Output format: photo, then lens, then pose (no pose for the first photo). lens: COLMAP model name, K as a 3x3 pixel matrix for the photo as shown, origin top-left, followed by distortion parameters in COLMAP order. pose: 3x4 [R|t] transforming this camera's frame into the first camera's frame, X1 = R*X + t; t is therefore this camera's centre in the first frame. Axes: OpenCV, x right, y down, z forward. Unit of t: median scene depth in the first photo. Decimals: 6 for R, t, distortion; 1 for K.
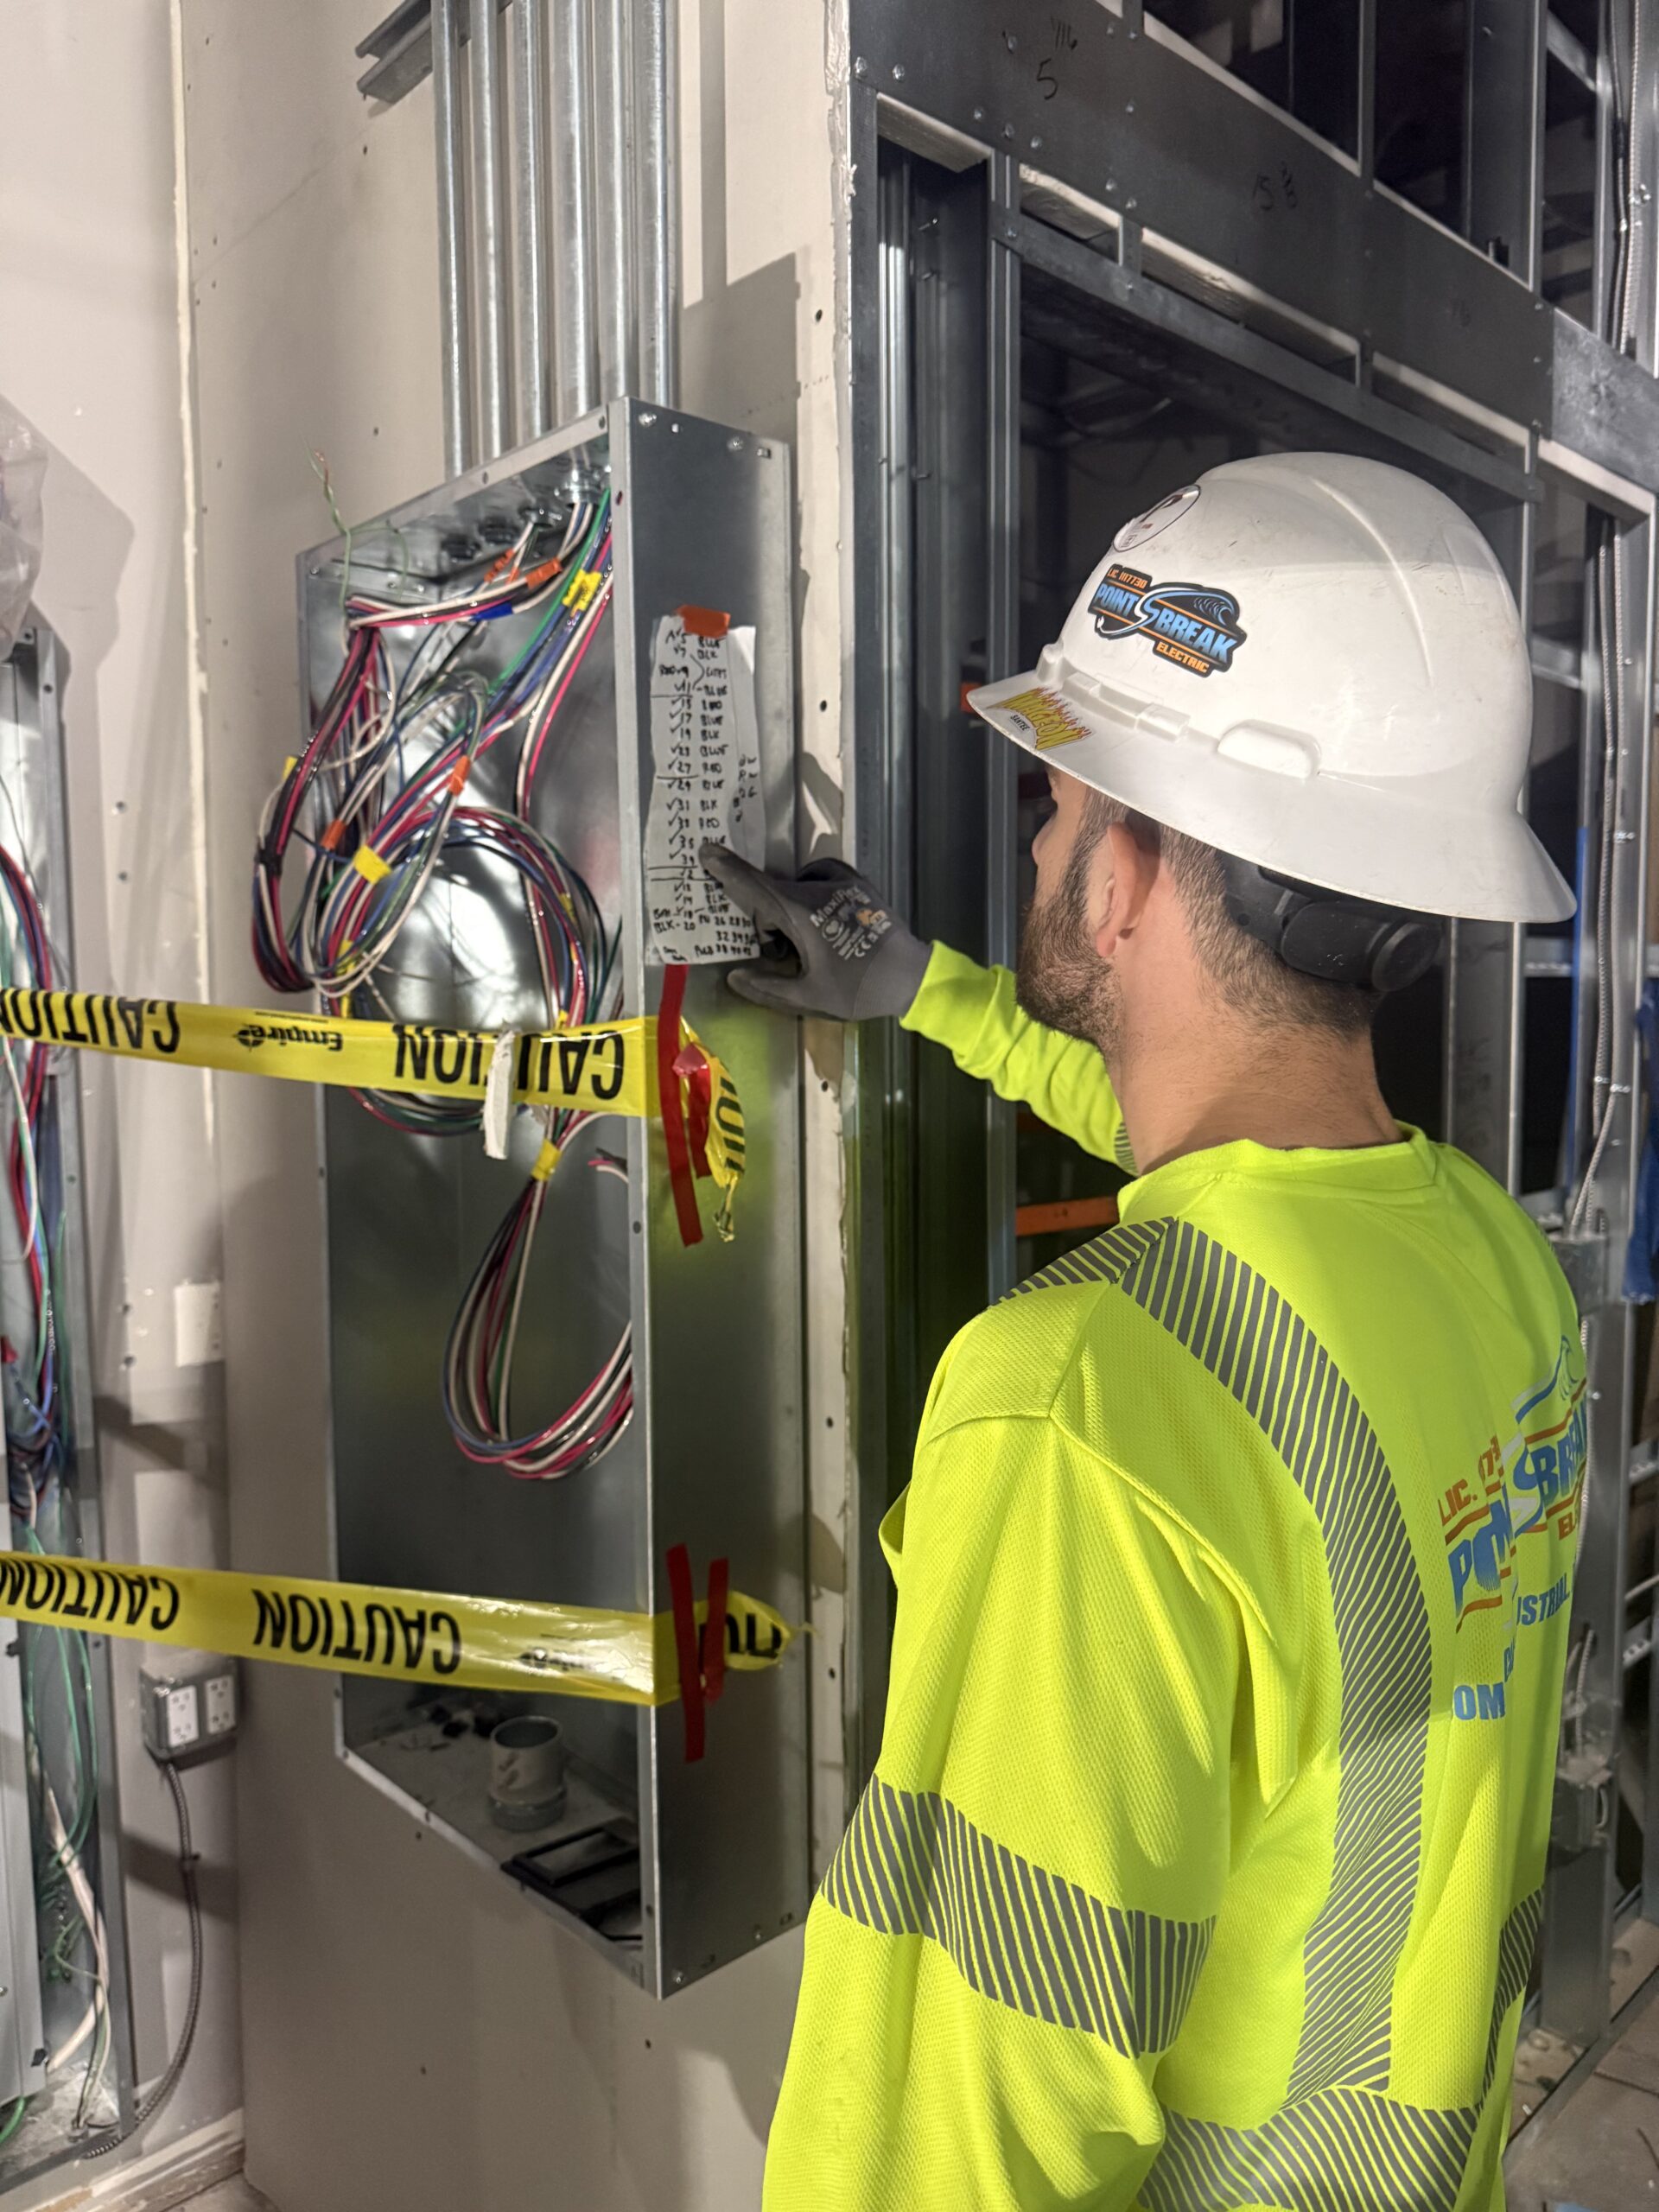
lens RADIAL K [[1540.4, 0, 833.4], [0, 1540.4, 1101.4], [0, 0, 1]] dist [-0.009742, -0.007709]
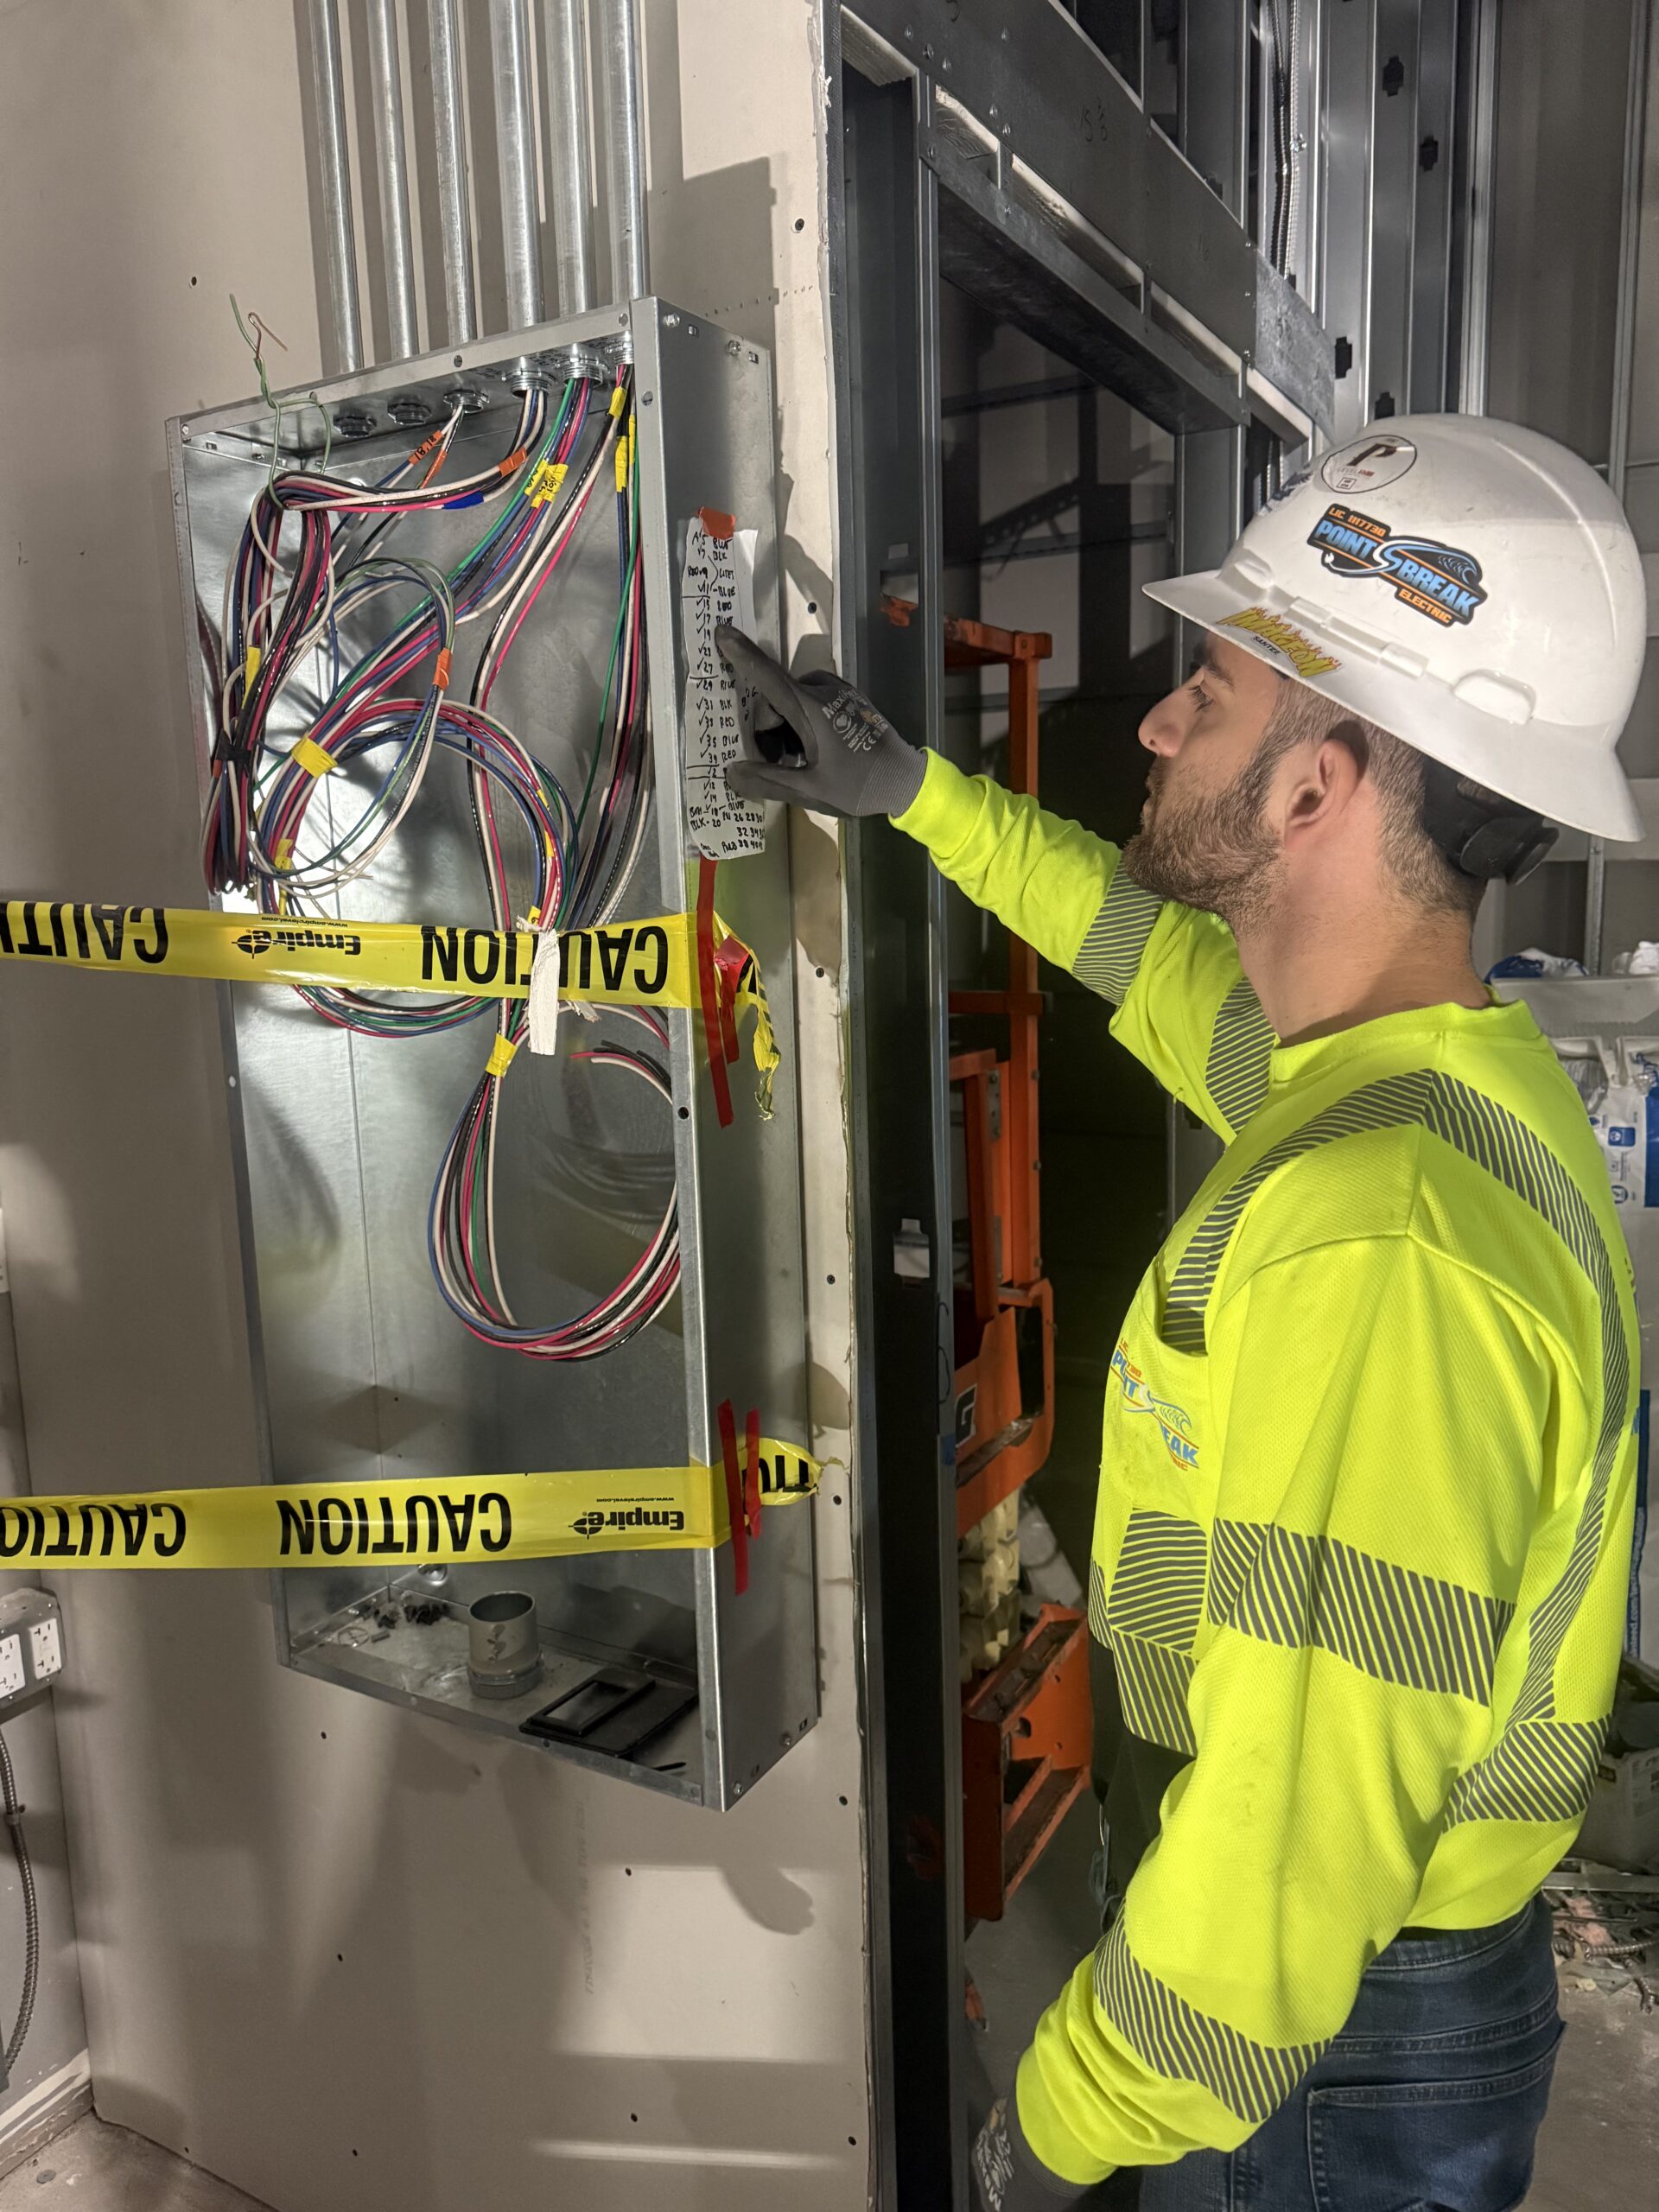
lens RADIAL K [[1535.5, 0, 815.4], [0, 1535.5, 1102.6], [0, 0, 1]] dist [-0.008564, -0.006040]
pose [[0.956405, -0.065847, 0.284523, -0.313825], [0.042502, 0.995260, 0.087465, -0.010706], [-0.288934, -0.071559, 0.954671, -0.030730]]
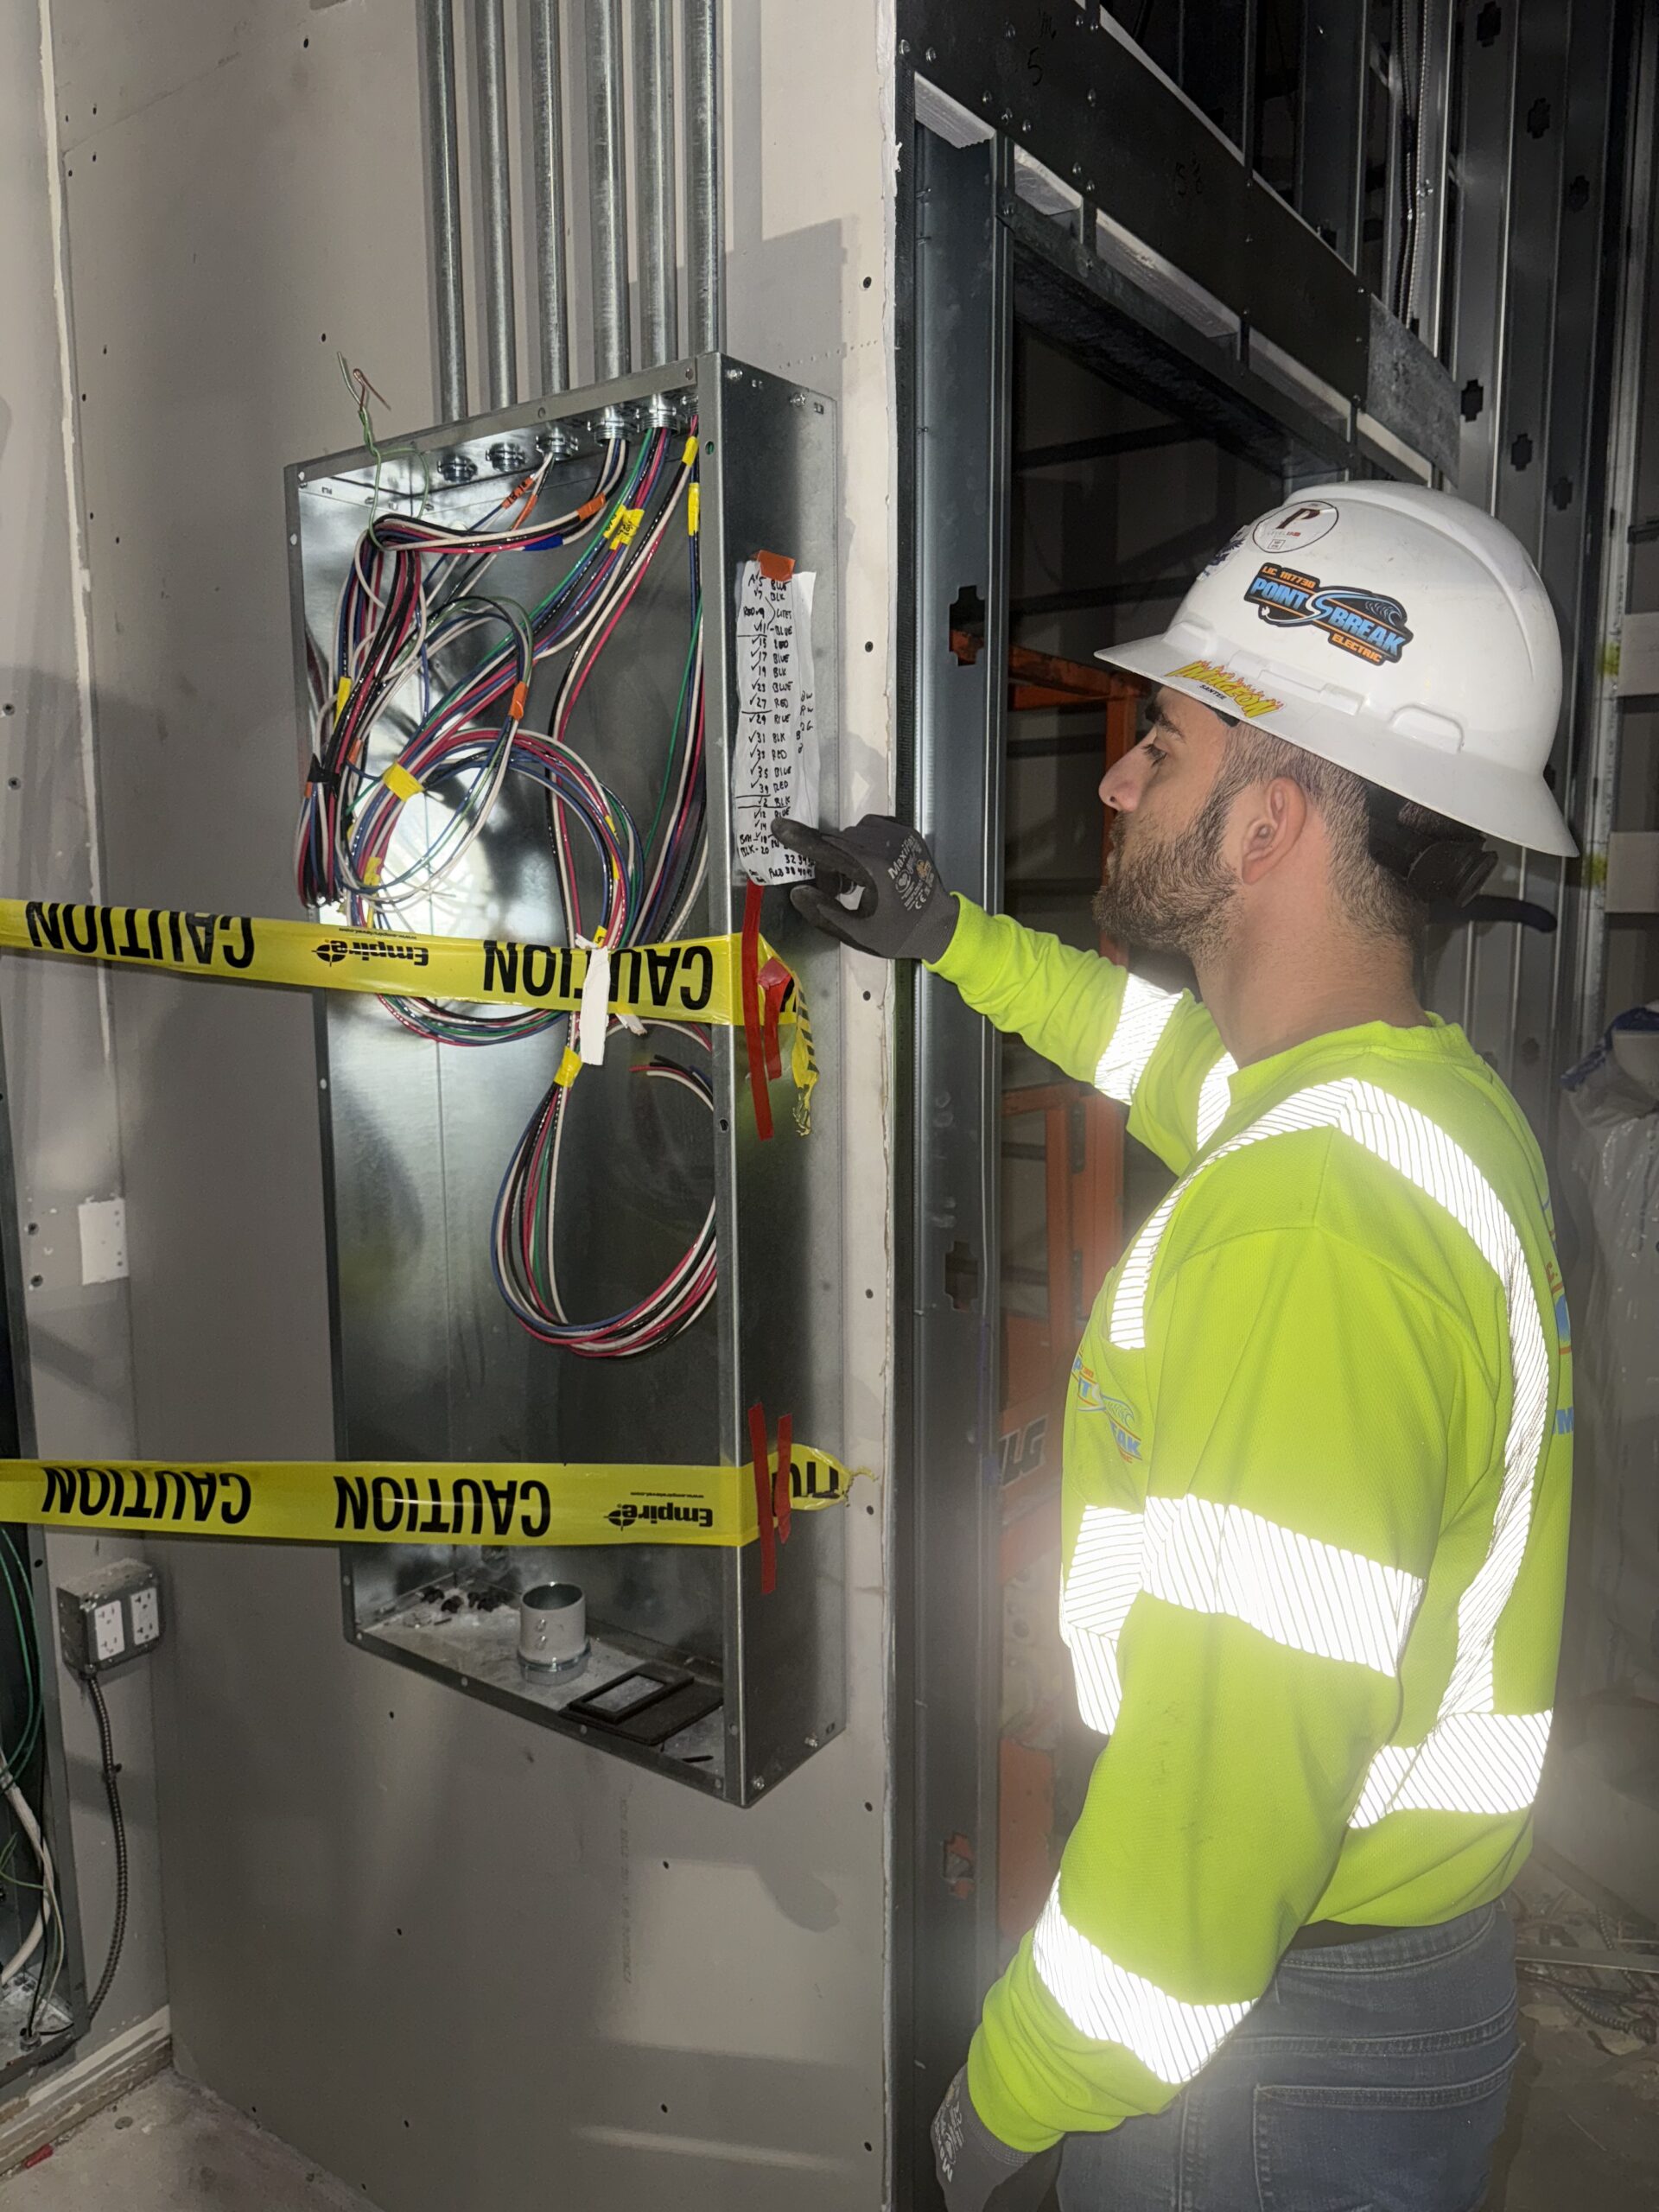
lens RADIAL K [[1535.2, 0, 829.5], [0, 1535.2, 1106.0], [0, 0, 1]] dist [0.002662, -0.020096]
pose [[0.979150, -0.025259, 0.201563, -0.254002], [0.012337, 0.997802, 0.065109, -0.000978], [-0.202765, -0.061265, 0.977309, -0.086896]]
